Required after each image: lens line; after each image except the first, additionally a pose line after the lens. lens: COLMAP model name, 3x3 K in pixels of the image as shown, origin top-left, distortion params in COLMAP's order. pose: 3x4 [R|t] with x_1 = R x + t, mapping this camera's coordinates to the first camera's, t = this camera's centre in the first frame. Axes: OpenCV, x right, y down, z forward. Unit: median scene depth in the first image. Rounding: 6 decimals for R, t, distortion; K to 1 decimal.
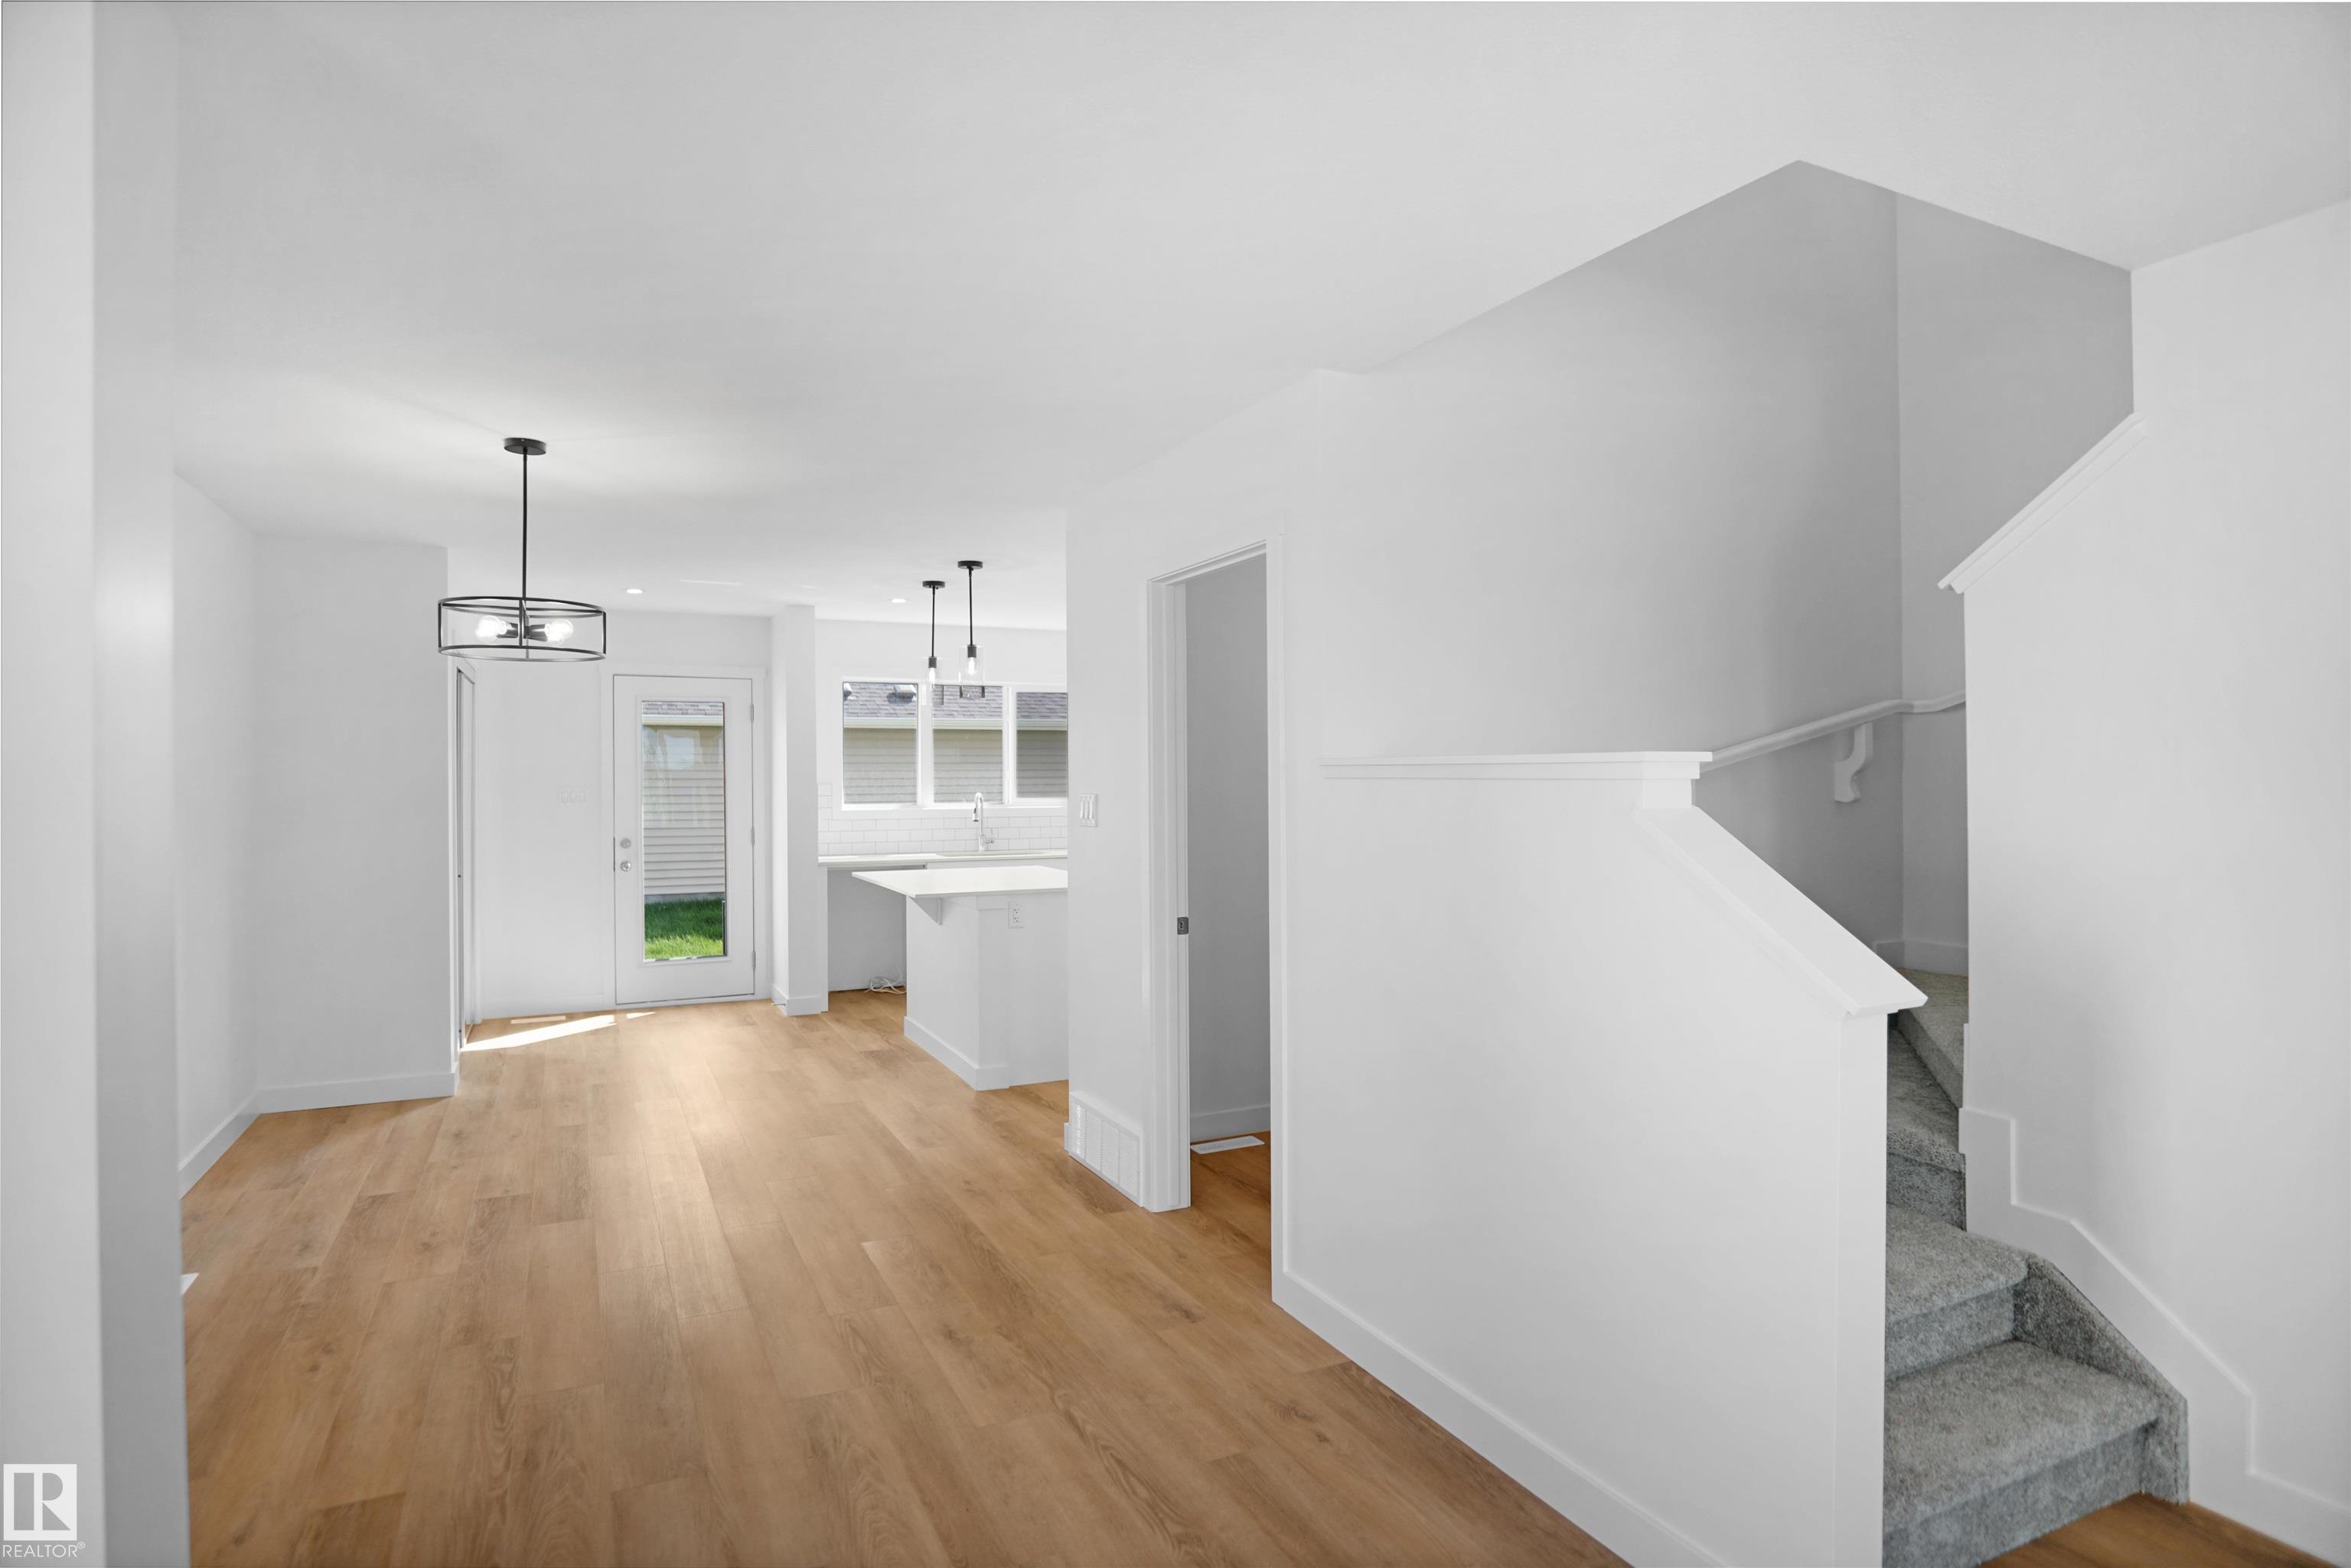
lens RADIAL K [[1254.7, 0, 1191.3], [0, 1254.7, 775.9], [0, 0, 1]] dist [-0.035272, 0.009751]
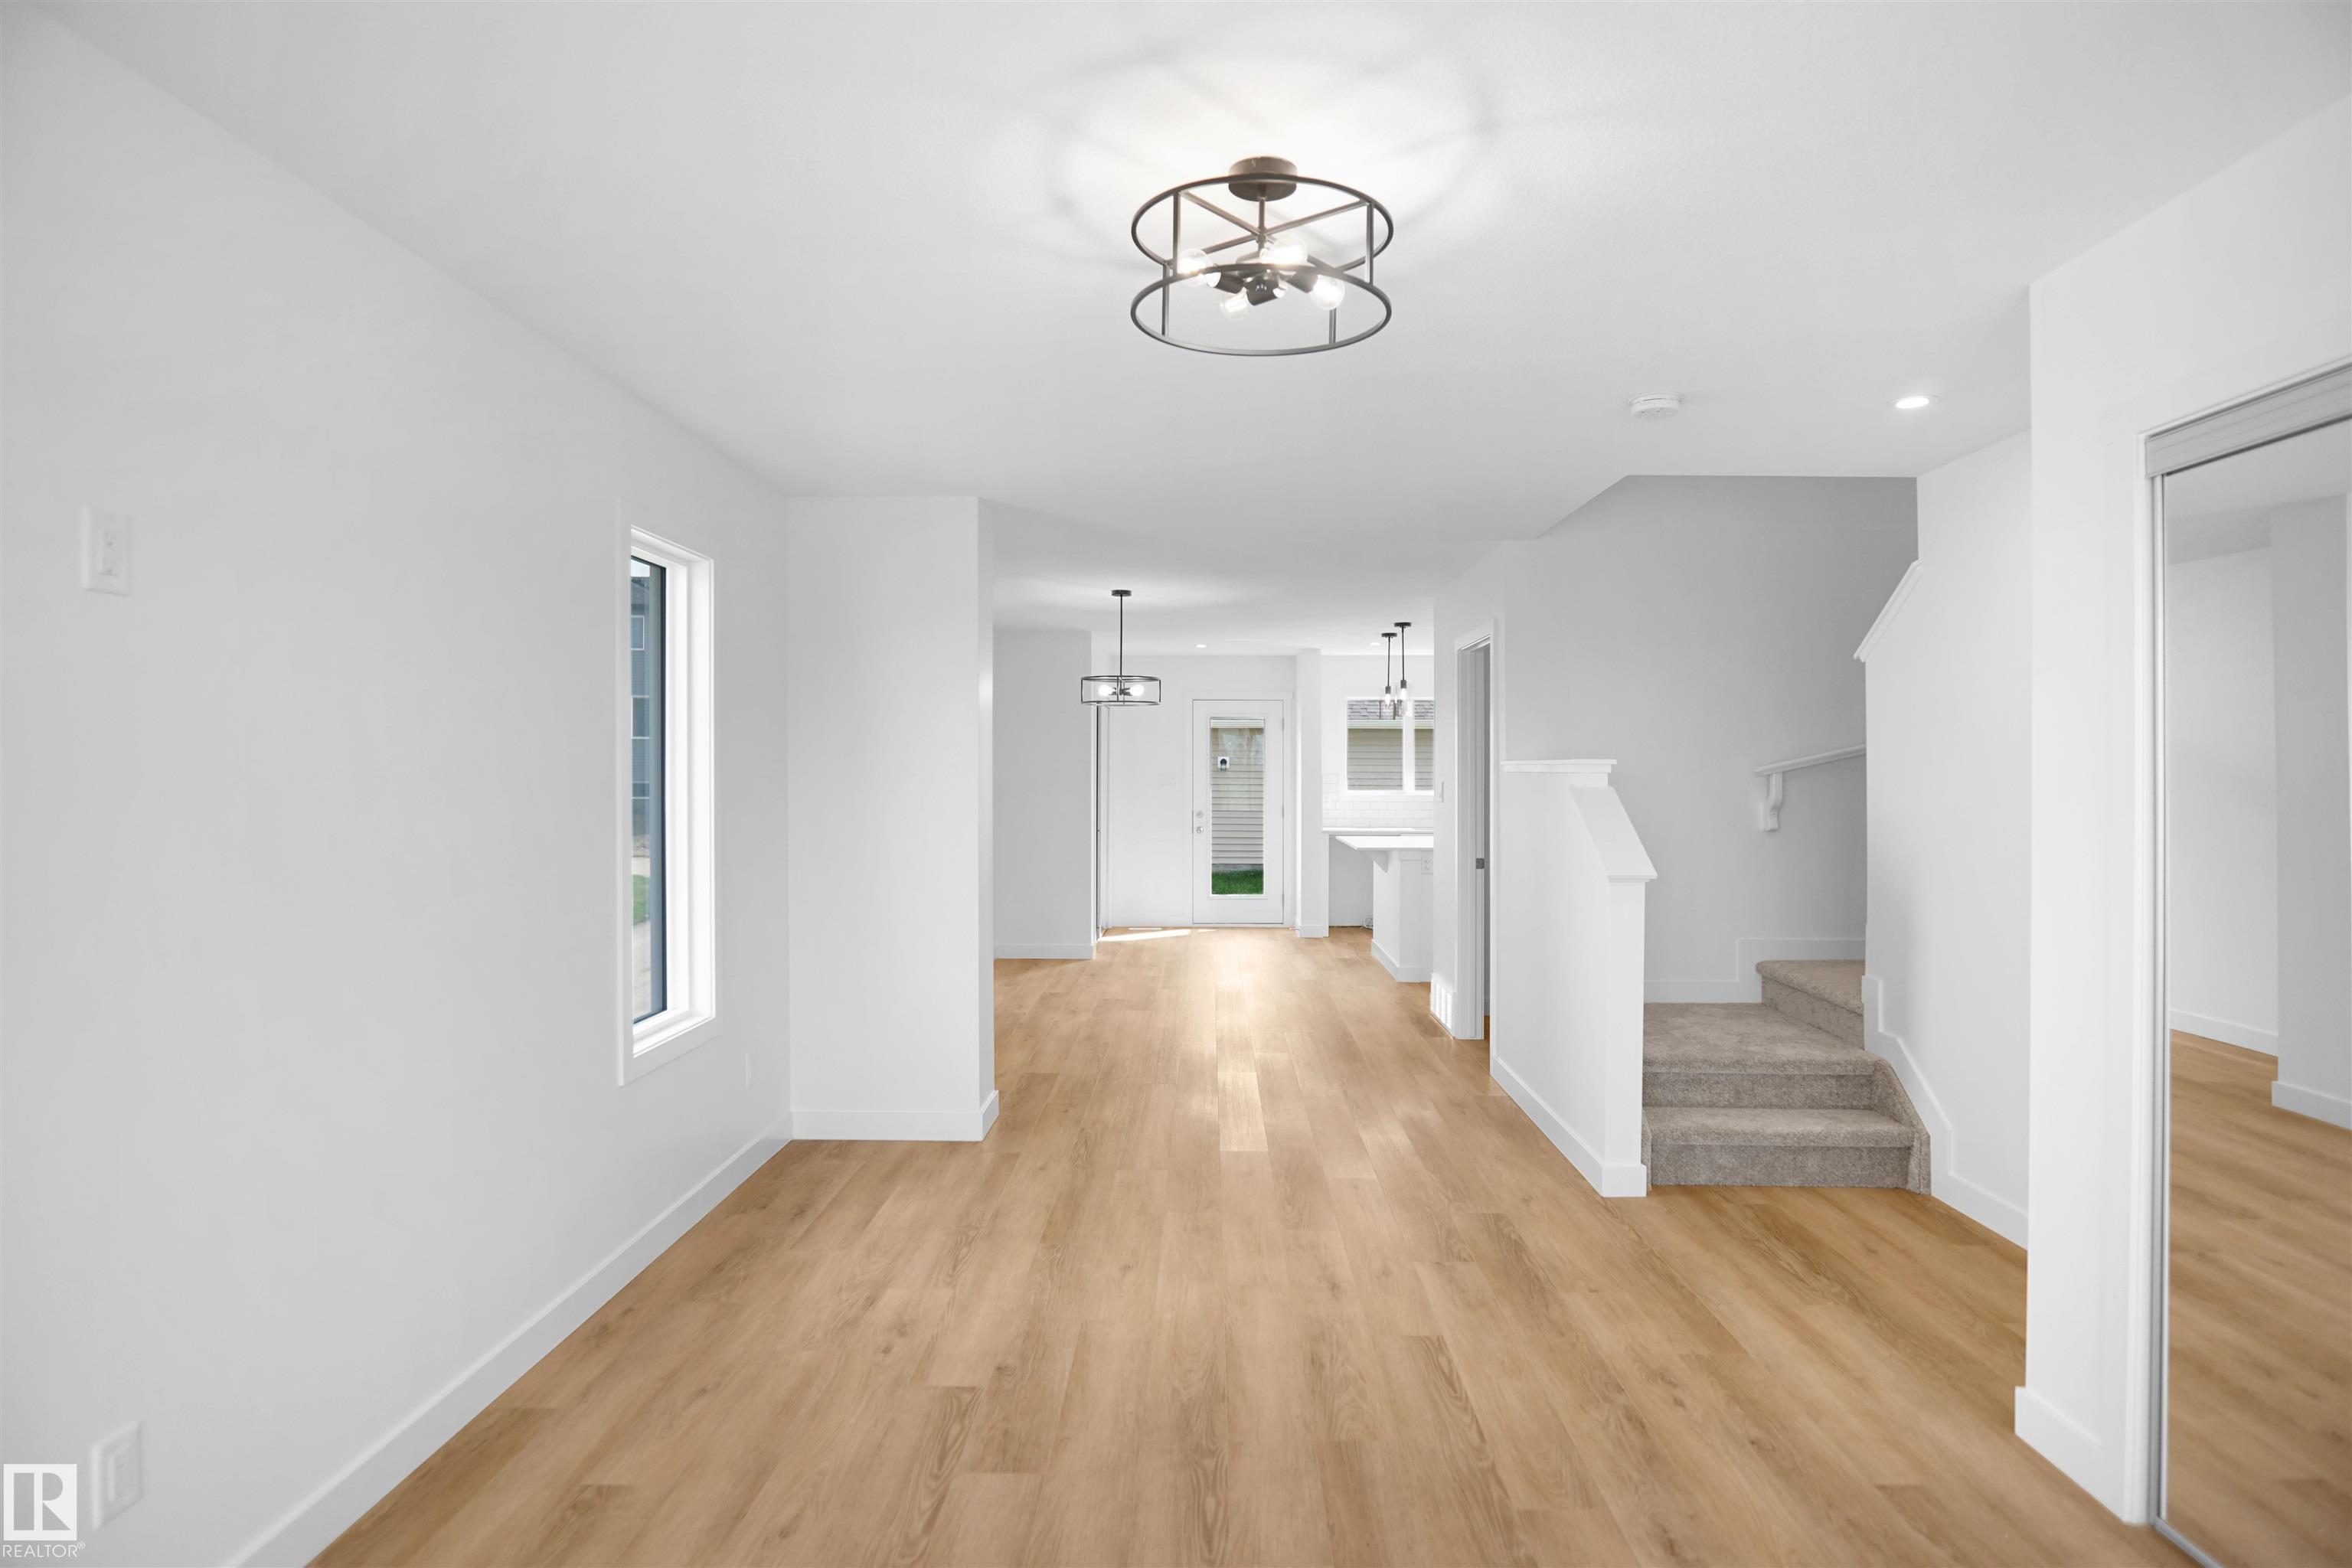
lens RADIAL K [[1255.2, 0, 1191.8], [0, 1255.2, 775.9], [0, 0, 1]] dist [-0.035272, 0.009751]
pose [[0.889464, 0.007546, -0.456943, 0.294180], [-0.005194, 0.999966, 0.006404, -0.000879], [0.456976, -0.003322, 0.889473, -0.441440]]
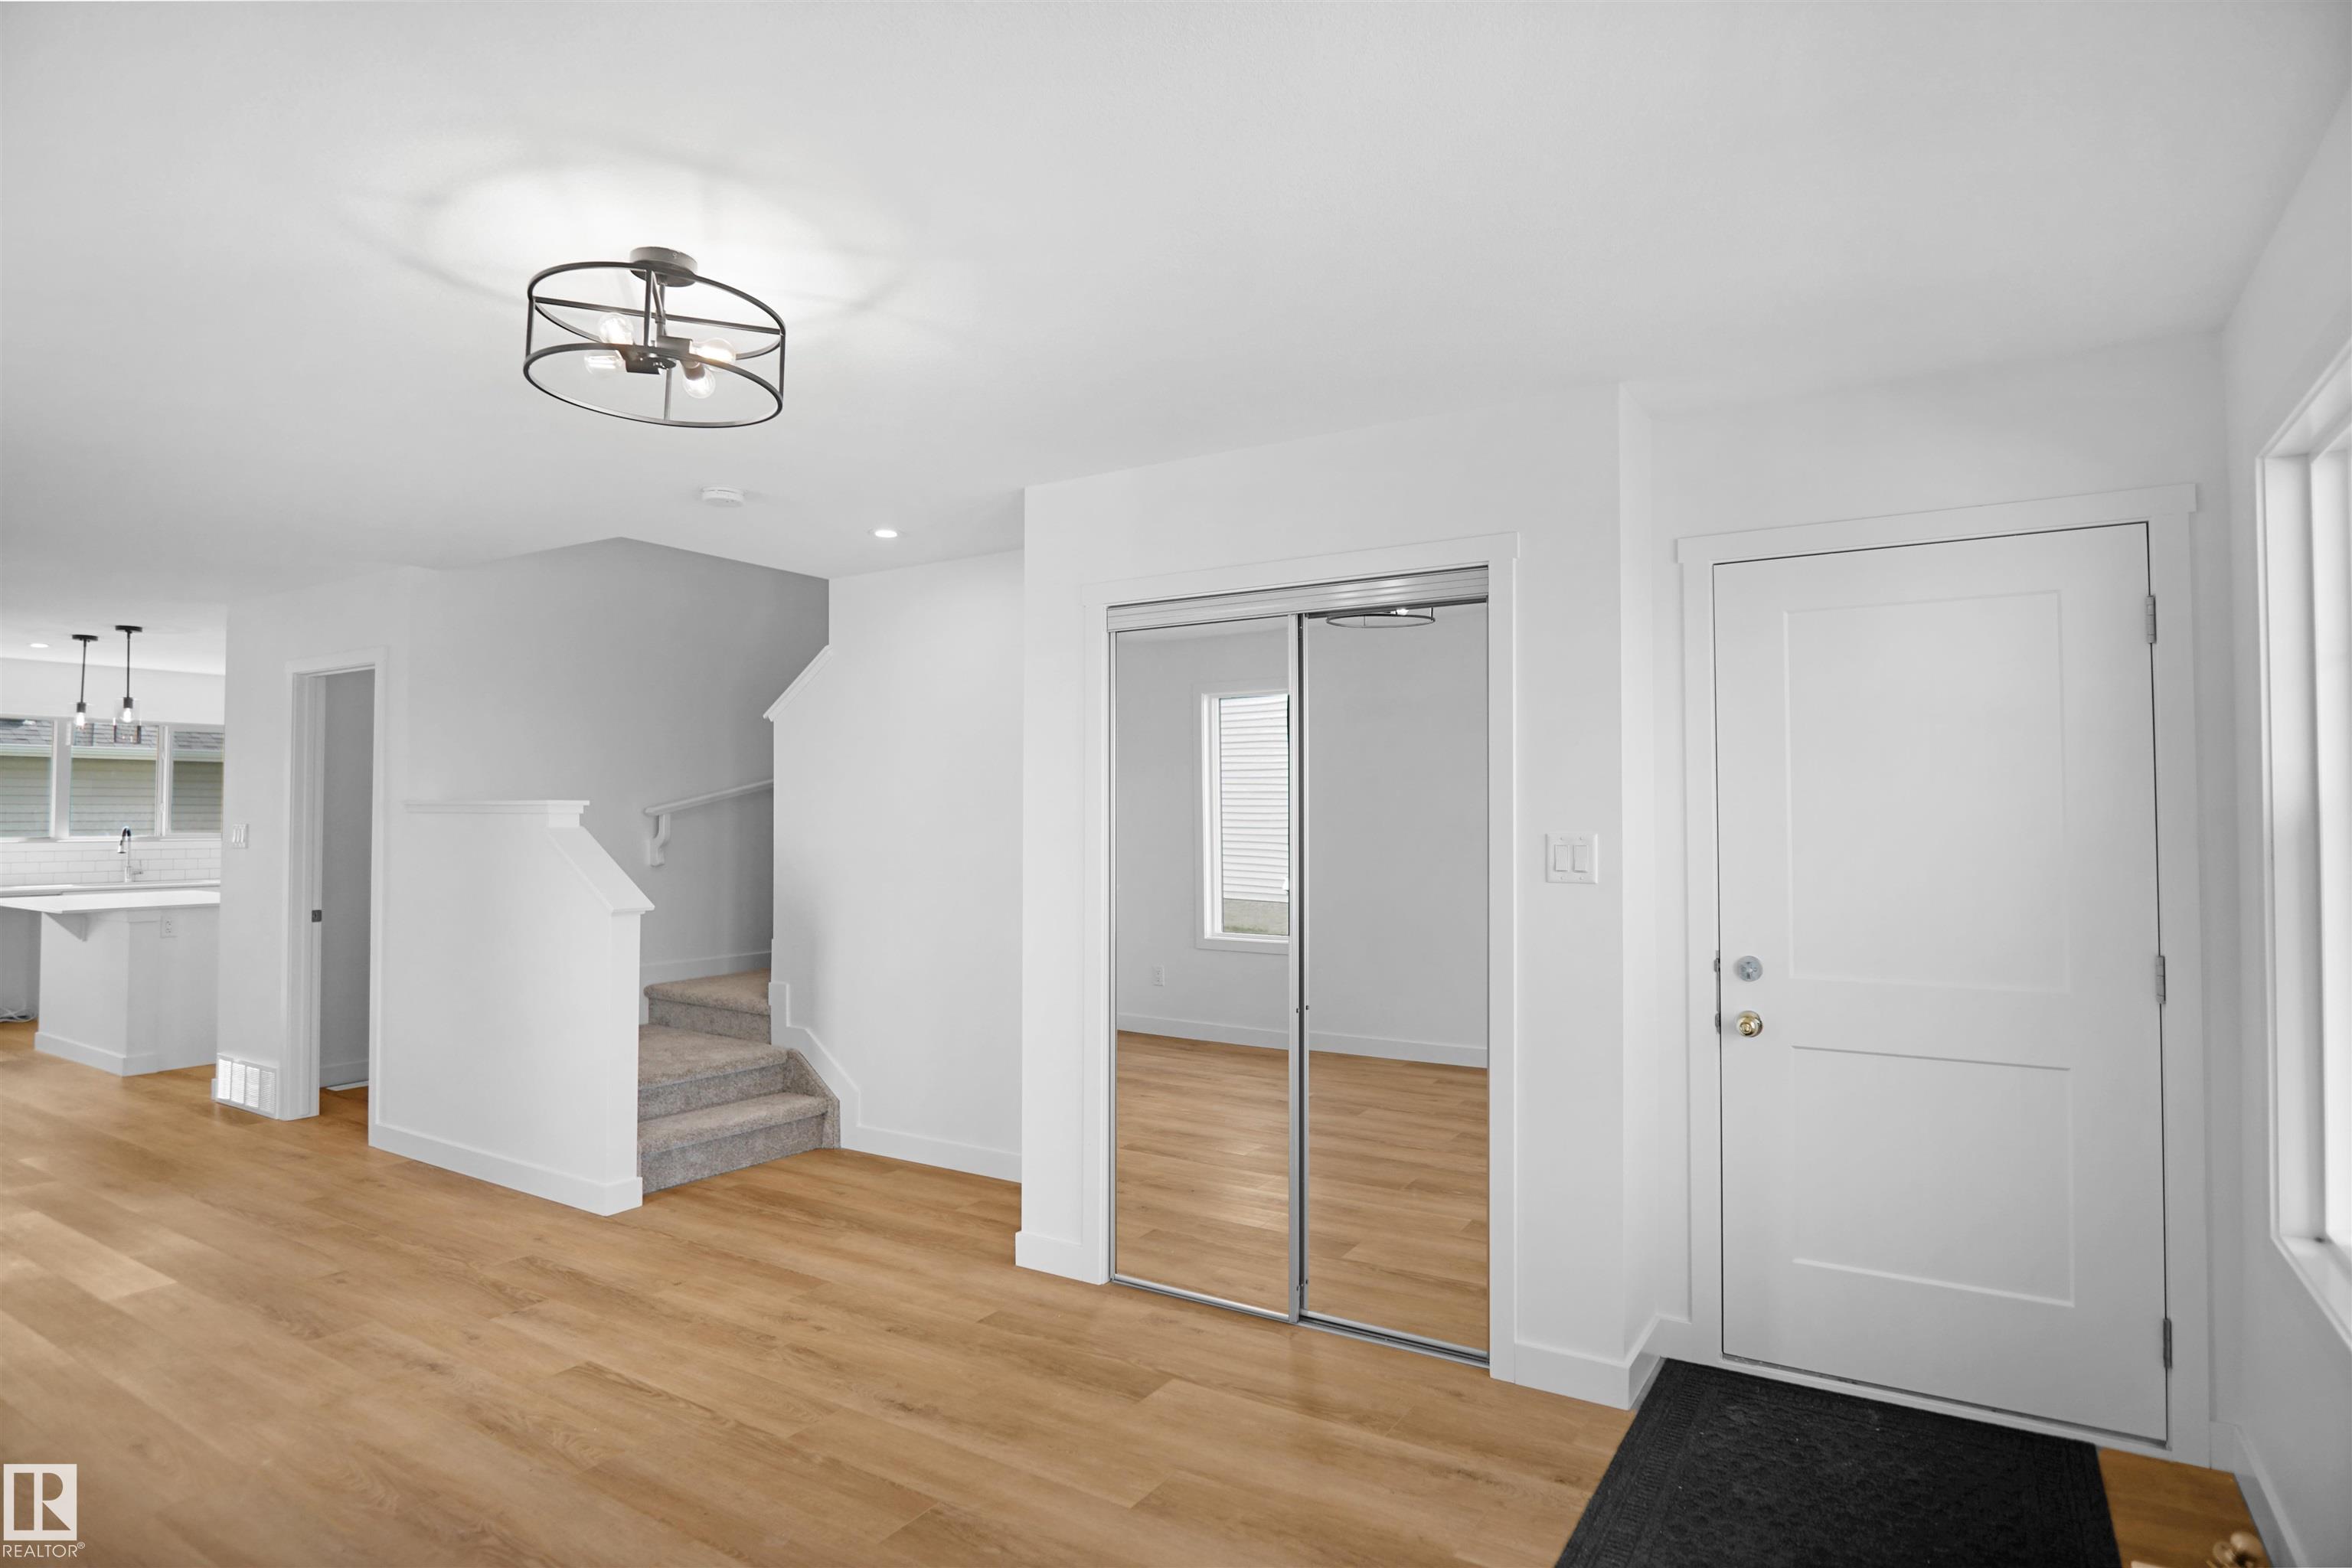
lens RADIAL K [[1255.2, 0, 1191.8], [0, 1255.2, 775.9], [0, 0, 1]] dist [-0.035272, 0.009751]
pose [[0.849558, 0.021530, 0.527056, 0.069969], [-0.005126, 0.999456, -0.032565, 0.000883], [-0.527471, 0.024964, 0.849206, -0.532060]]
